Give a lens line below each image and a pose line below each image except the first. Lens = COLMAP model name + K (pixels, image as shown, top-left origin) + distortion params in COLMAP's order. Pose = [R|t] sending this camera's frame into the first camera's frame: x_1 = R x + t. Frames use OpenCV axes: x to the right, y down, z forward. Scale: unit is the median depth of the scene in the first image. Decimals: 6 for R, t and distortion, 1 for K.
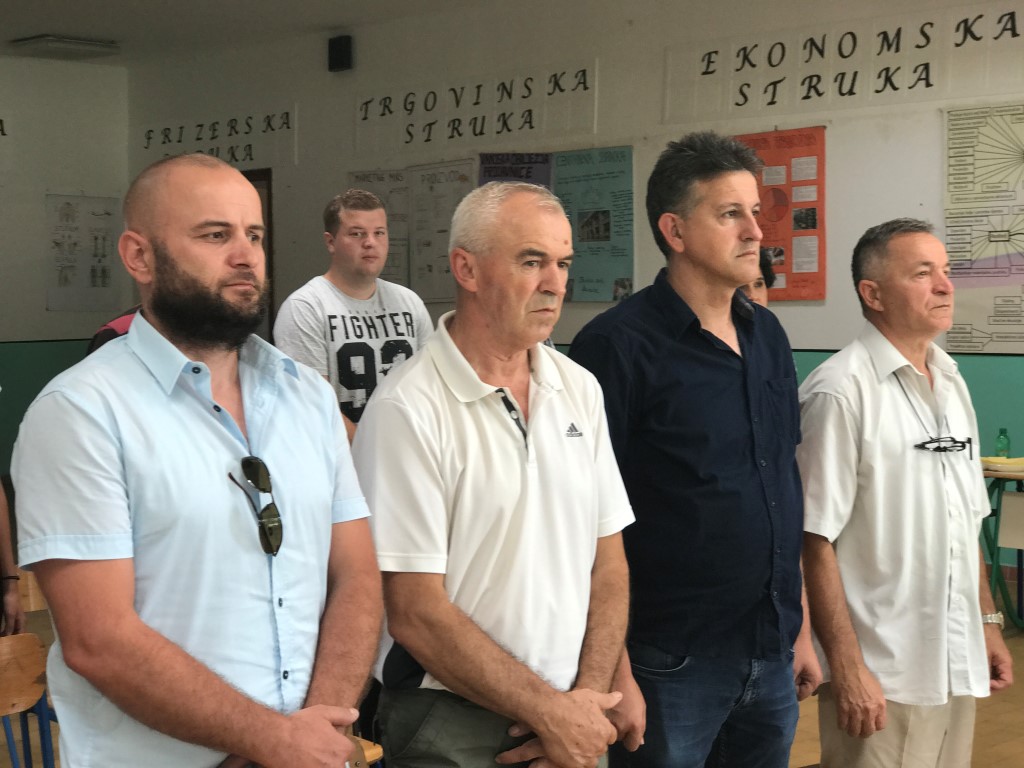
lens RADIAL K [[1687.4, 0, 507.3], [0, 1687.4, 418.5], [0, 0, 1]] dist [-0.030218, 0.986369]
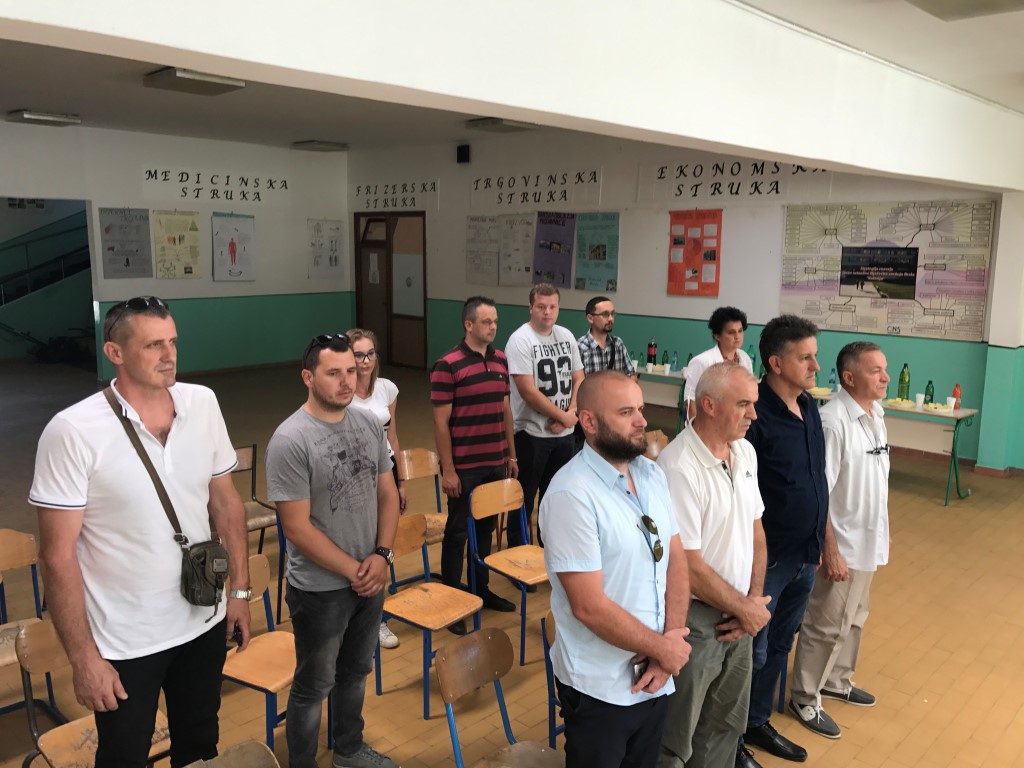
lens RADIAL K [[847.6, 0, 504.6], [0, 847.6, 387.4], [0, 0, 1]] dist [0.077810, -0.094666]
pose [[0.999645, 0.015771, 0.021496, -0.235748], [-0.017875, 0.994675, 0.101499, -0.165334], [-0.019781, -0.101847, 0.994603, -0.052813]]
